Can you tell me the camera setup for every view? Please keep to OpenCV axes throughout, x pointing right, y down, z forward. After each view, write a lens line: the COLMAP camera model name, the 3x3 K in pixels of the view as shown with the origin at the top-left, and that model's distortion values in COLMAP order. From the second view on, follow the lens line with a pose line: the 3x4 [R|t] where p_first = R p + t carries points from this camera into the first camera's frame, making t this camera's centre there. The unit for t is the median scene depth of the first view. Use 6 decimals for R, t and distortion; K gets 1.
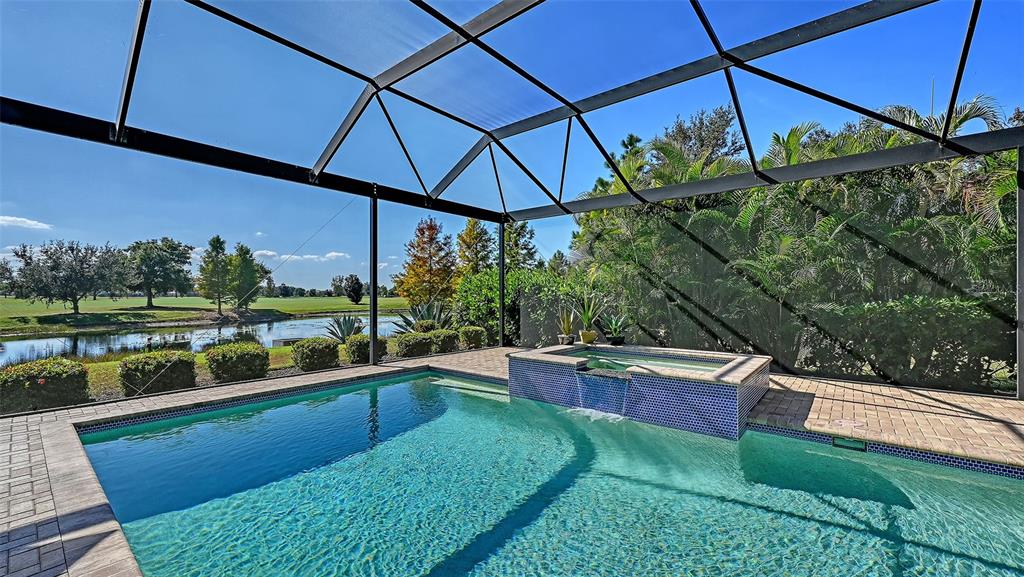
lens RADIAL K [[410.3, 0, 511.0], [0, 410.3, 288.2], [0, 0, 1]] dist [-0.002523, 0.000822]
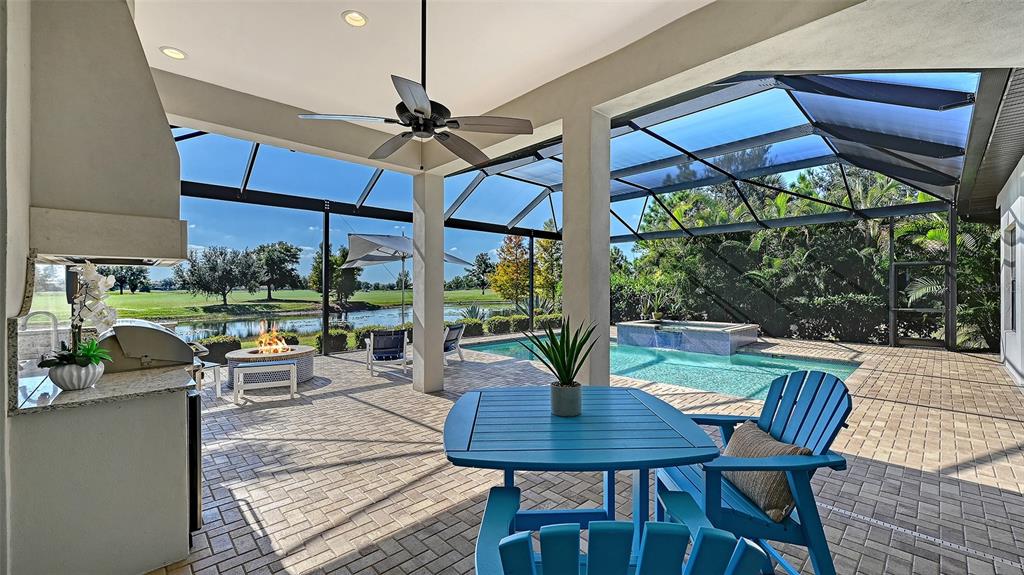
lens RADIAL K [[409.7, 0, 508.0], [0, 409.7, 277.4], [0, 0, 1]] dist [-0.001706, 0.000668]
pose [[0.991837, -0.006692, -0.127338, -0.040342], [0.005638, 0.999947, -0.008640, -0.006465], [0.127389, 0.007851, 0.991822, -0.148565]]
